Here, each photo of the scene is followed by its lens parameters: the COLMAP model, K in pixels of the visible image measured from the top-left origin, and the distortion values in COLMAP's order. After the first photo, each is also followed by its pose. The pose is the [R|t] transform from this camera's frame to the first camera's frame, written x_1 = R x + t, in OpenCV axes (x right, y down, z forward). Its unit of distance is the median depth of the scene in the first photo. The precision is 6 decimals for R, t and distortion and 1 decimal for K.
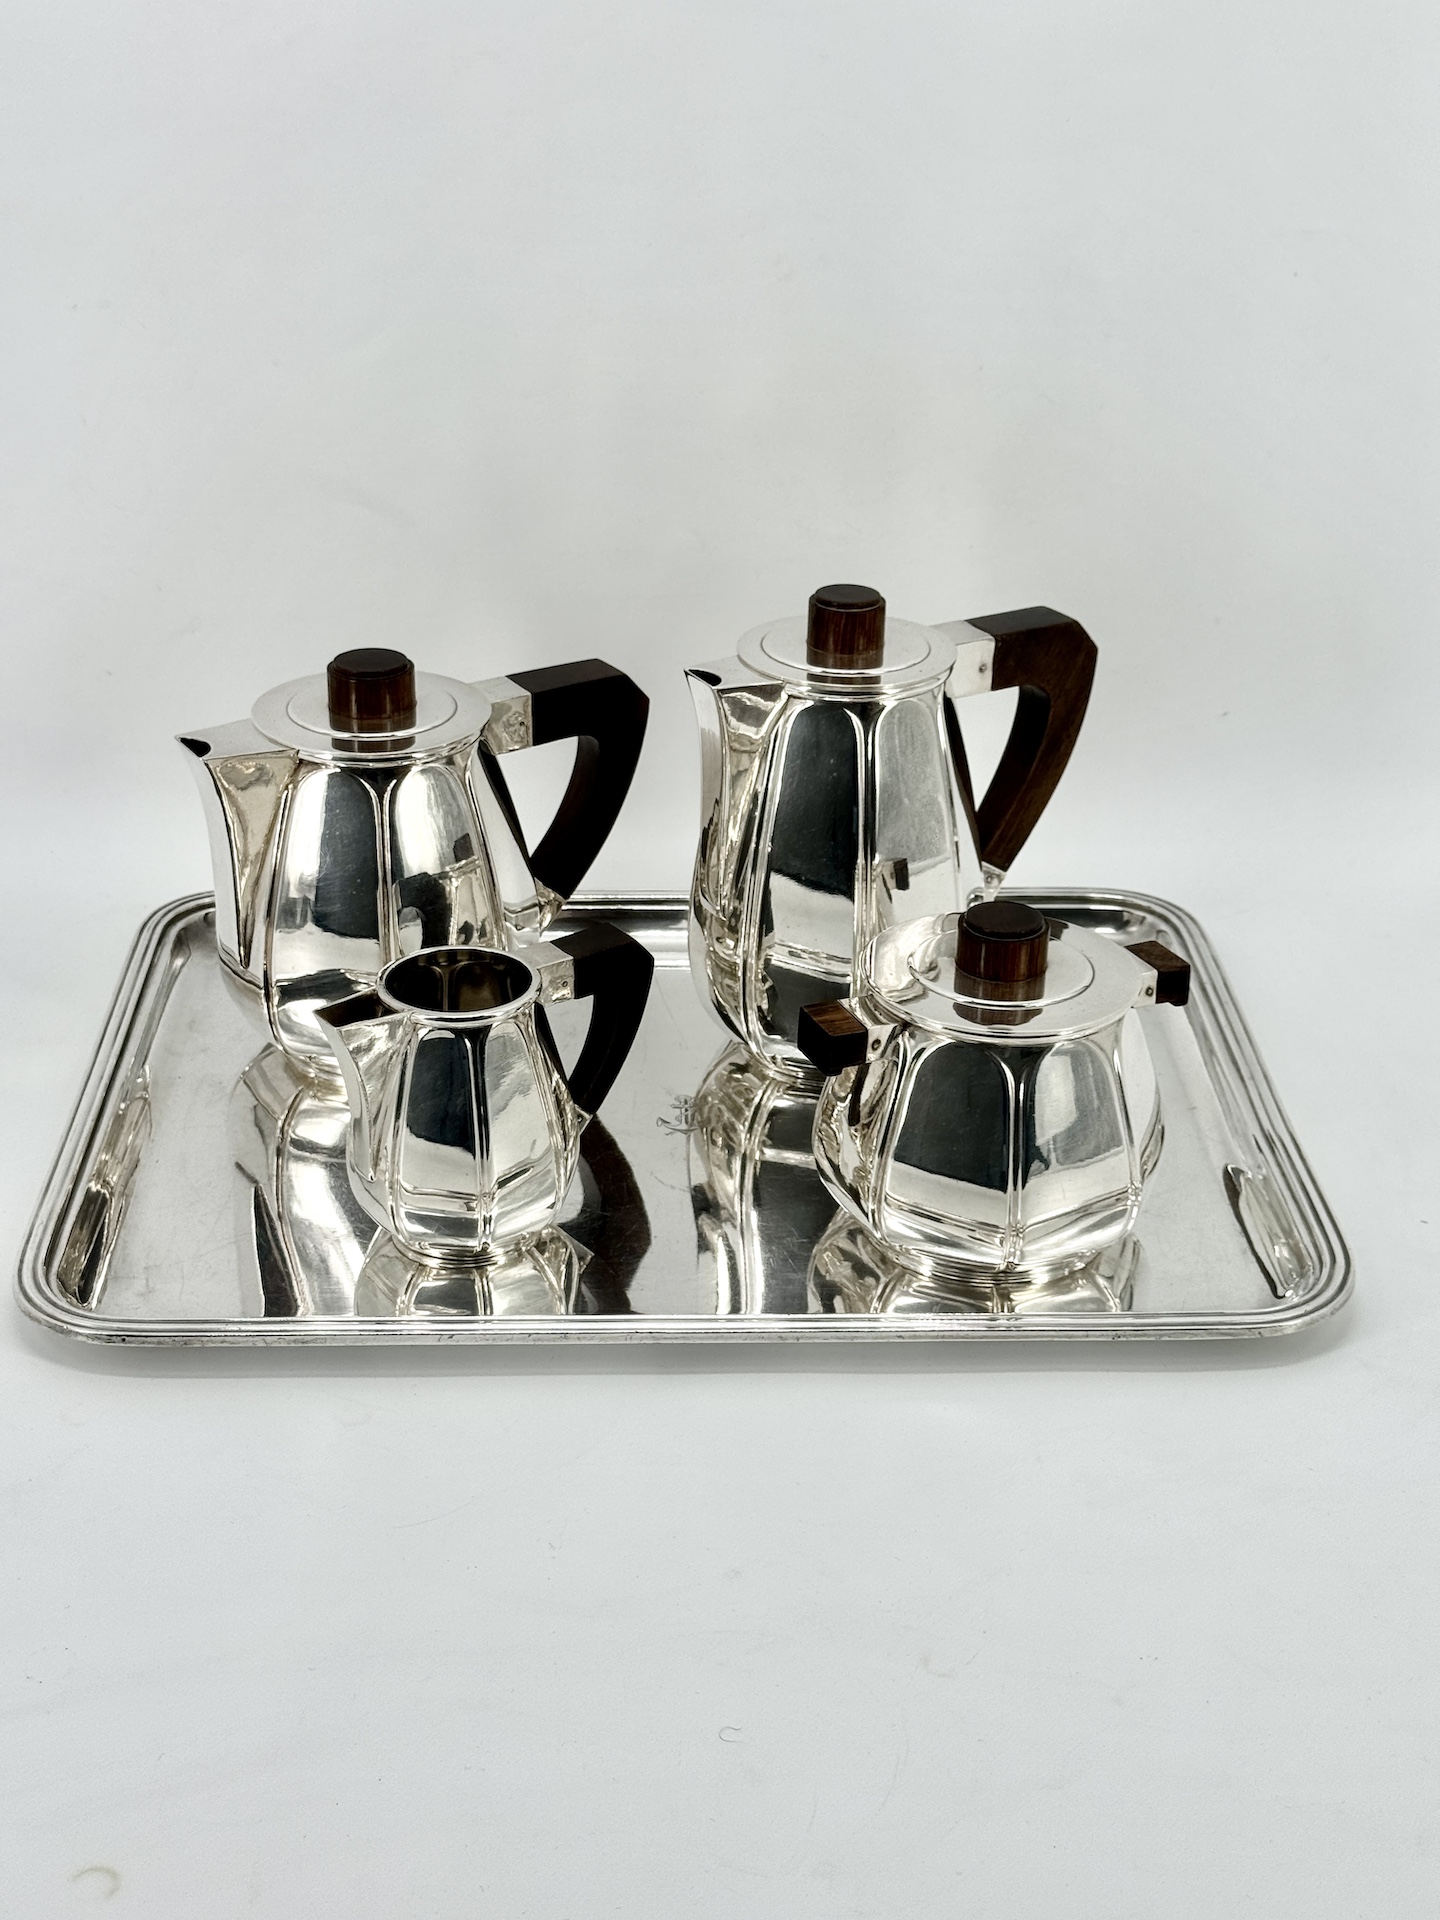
lens RADIAL K [[2835.1, 0, 720.0], [0, 2835.1, 960.0], [0, 0, 1]] dist [0.020080, 0.124877]
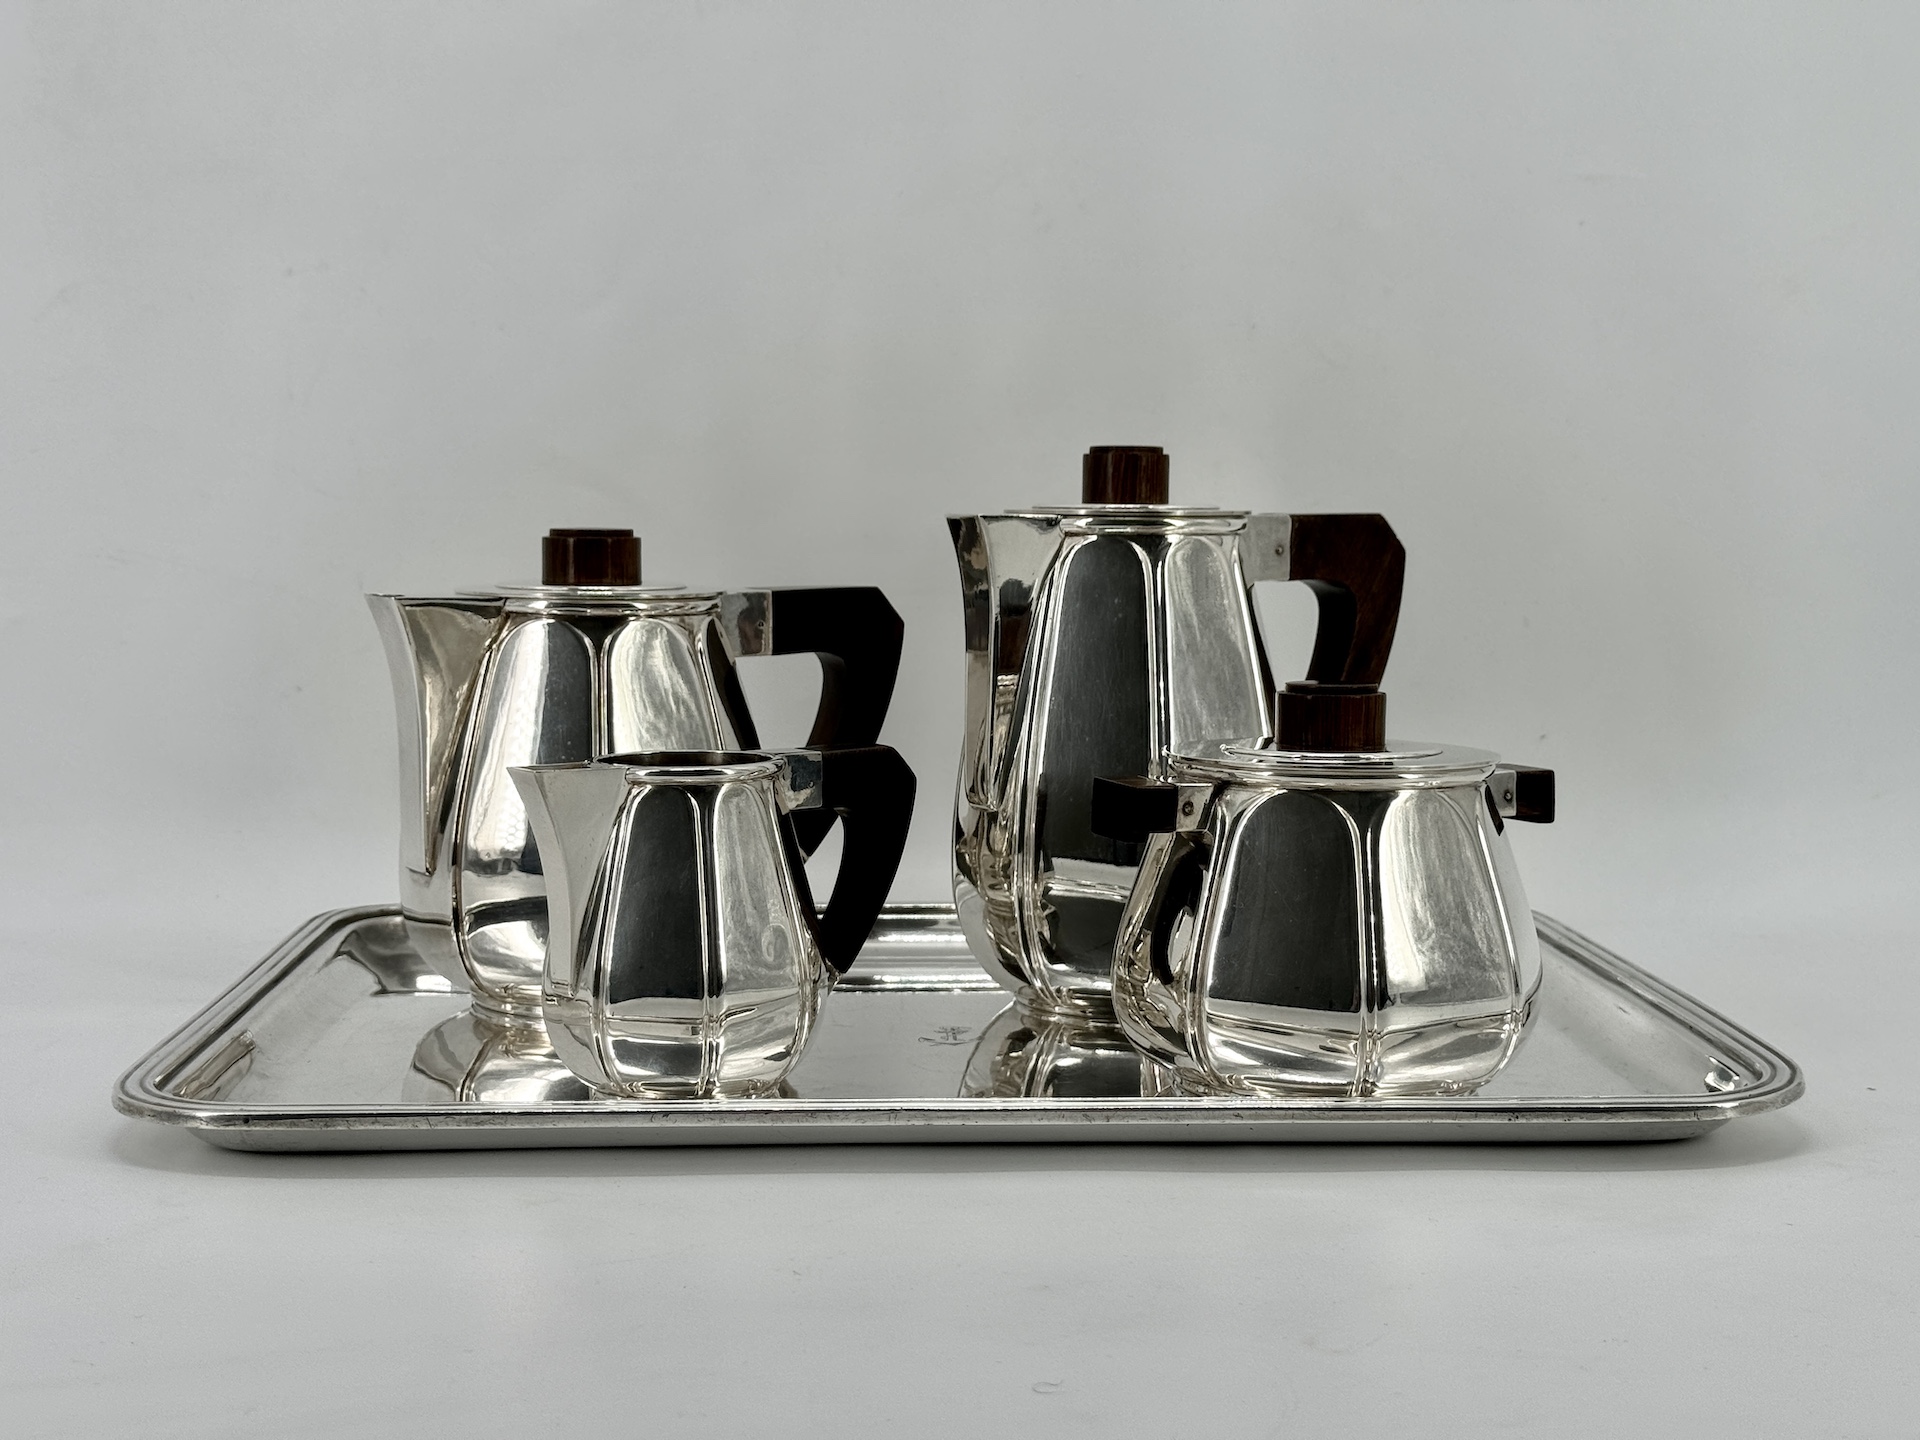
lens RADIAL K [[2835.1, 0, 960.0], [0, 2835.1, 720.0], [0, 0, 1]] dist [0.020080, 0.124877]
pose [[0.999801, -0.017888, 0.008788, -0.017057], [0.019916, 0.913165, -0.407104, 0.317300], [-0.000742, 0.407198, 0.913340, 0.214628]]
